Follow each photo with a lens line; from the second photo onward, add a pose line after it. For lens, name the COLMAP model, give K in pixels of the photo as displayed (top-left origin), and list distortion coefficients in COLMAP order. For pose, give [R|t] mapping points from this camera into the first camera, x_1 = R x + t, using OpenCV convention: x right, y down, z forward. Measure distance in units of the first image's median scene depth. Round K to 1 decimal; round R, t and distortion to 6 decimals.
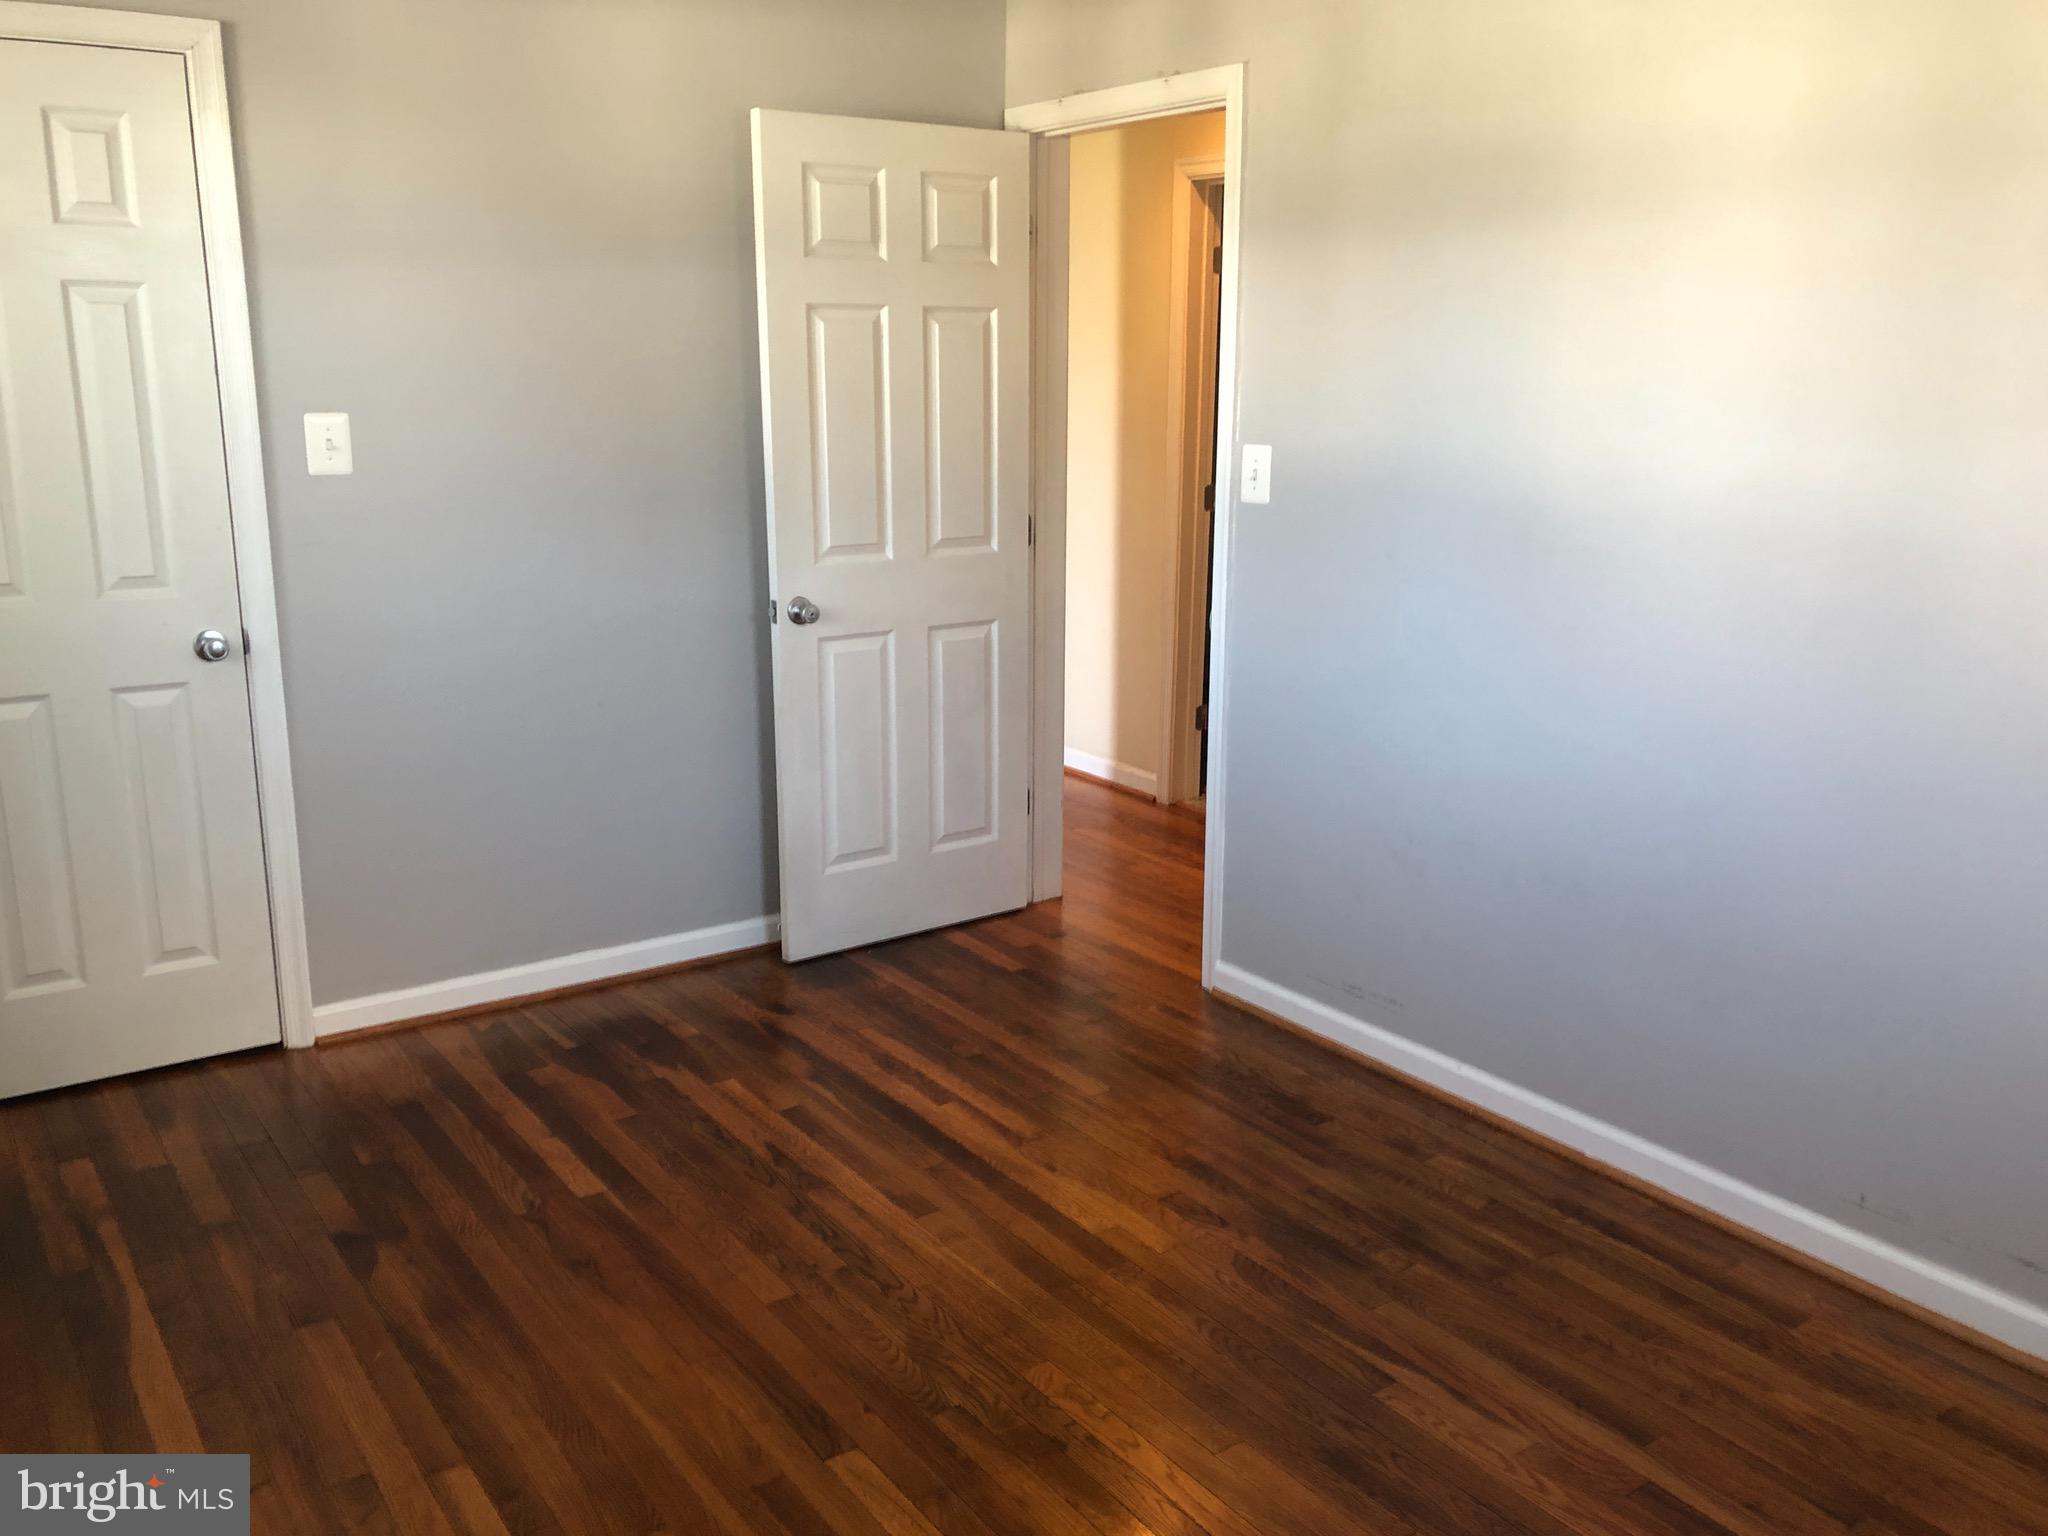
lens RADIAL K [[1680.0, 0, 1025.8], [0, 1680.0, 759.3], [0, 0, 1]] dist [0.031837, -0.019032]
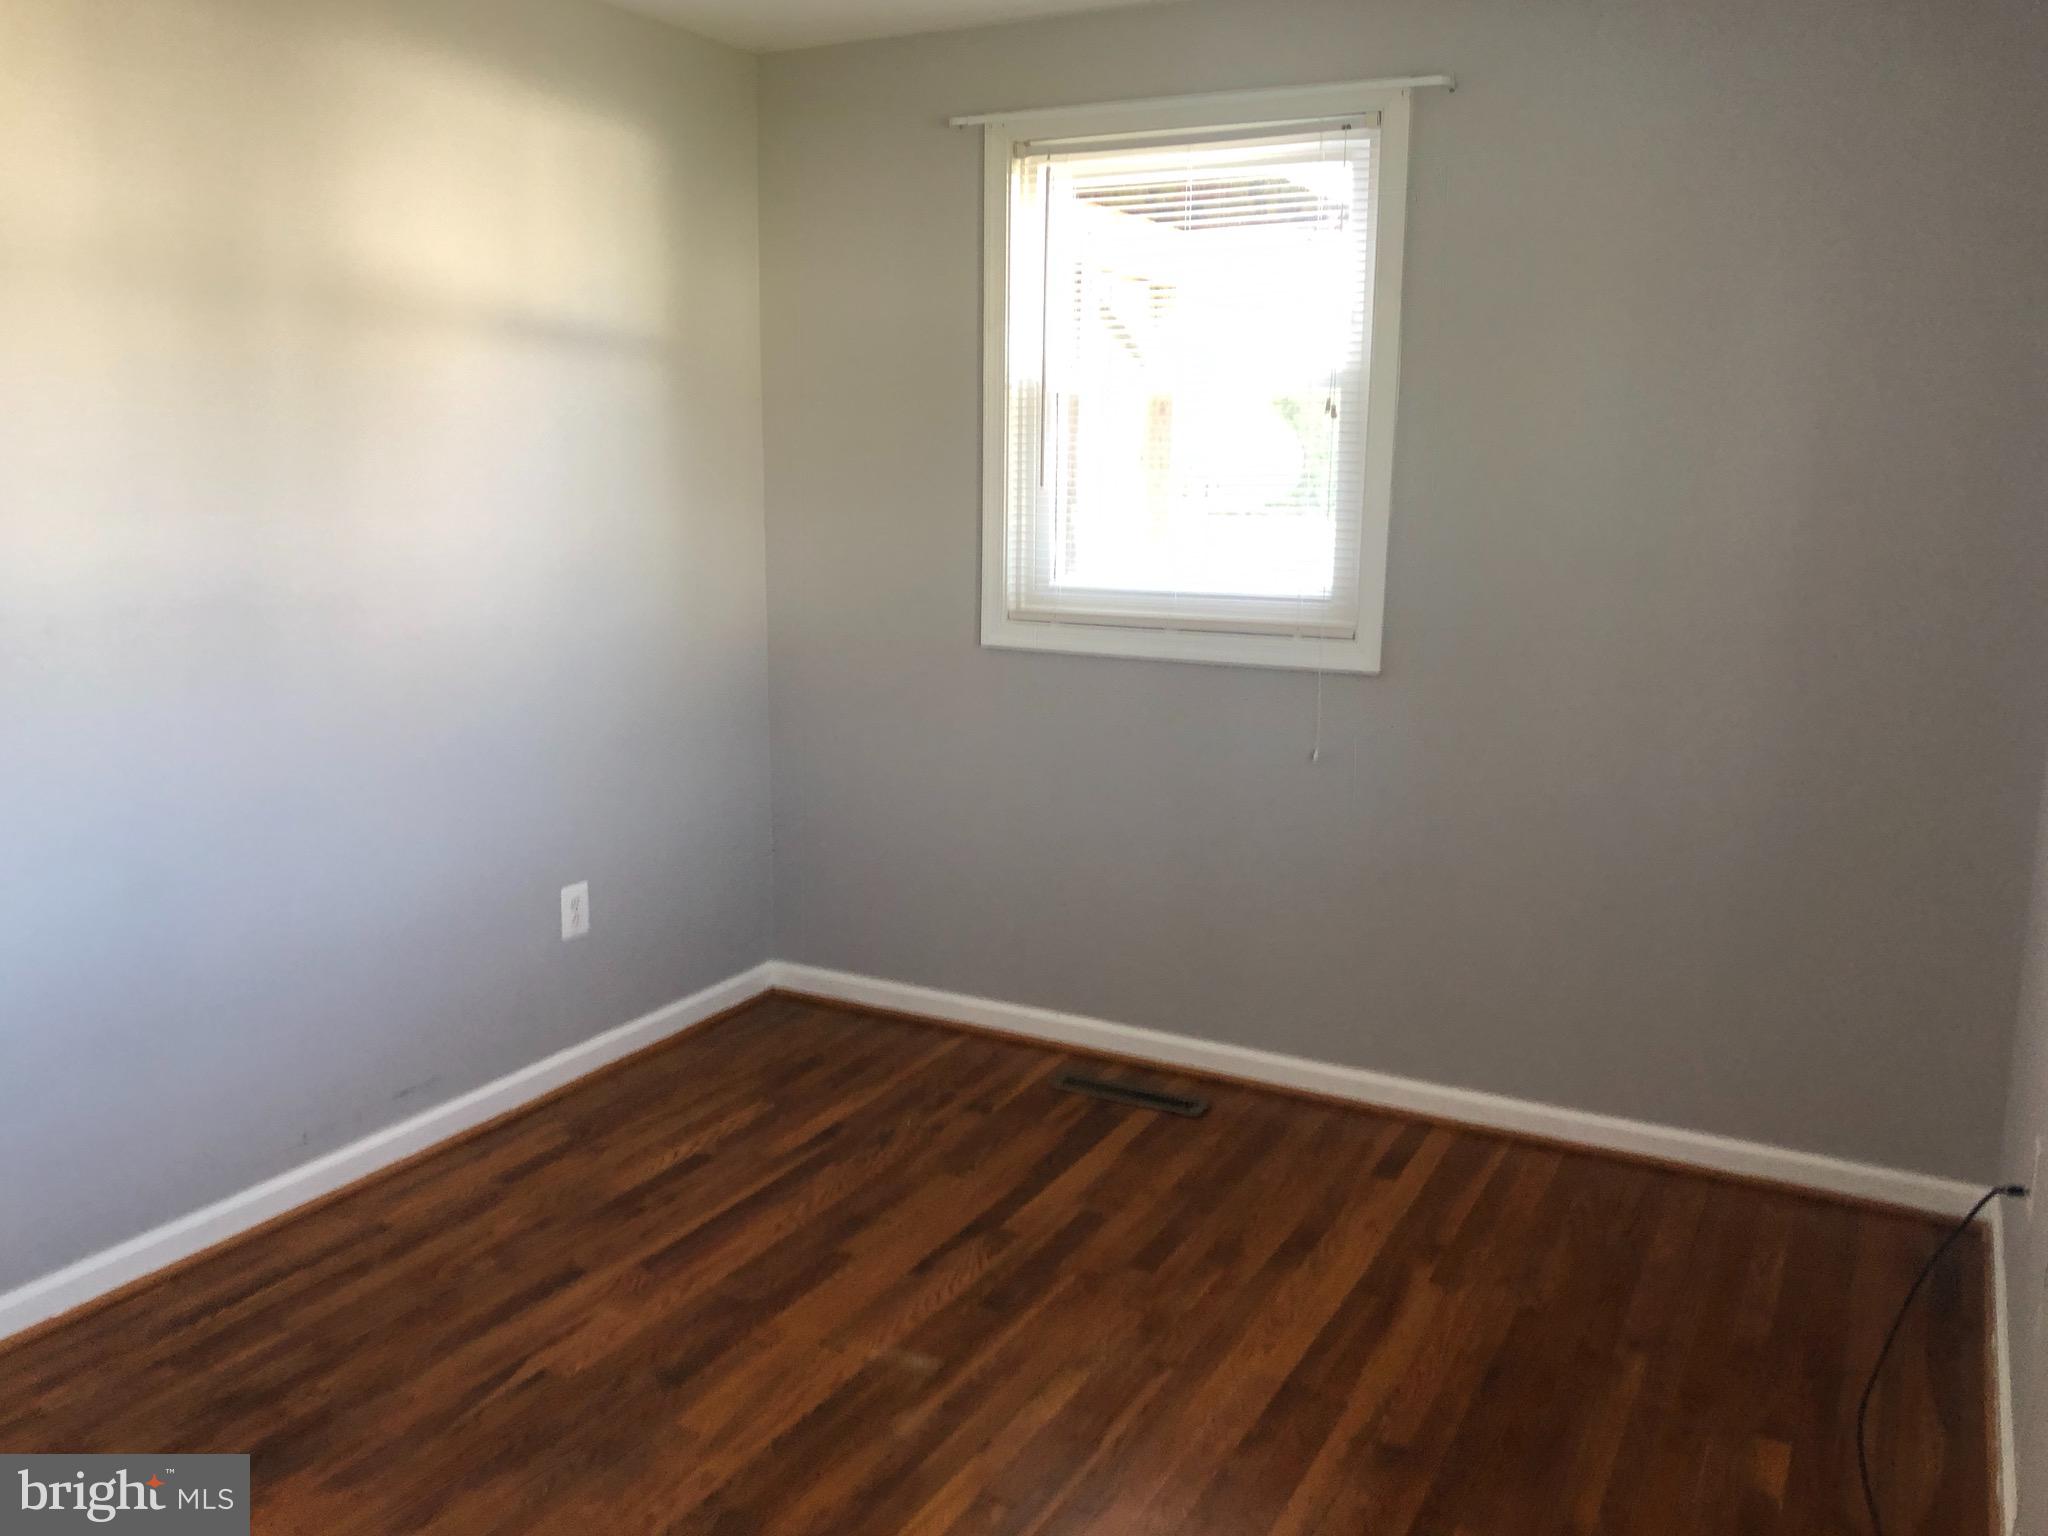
lens RADIAL K [[1680.0, 0, 1023.9], [0, 1680.0, 769.7], [0, 0, 1]] dist [0.031837, -0.019032]
pose [[-0.440013, -0.183314, 0.879081, -0.758780], [0.189802, 0.937840, 0.290570, -0.244348], [-0.877704, 0.294706, -0.377869, 0.942067]]
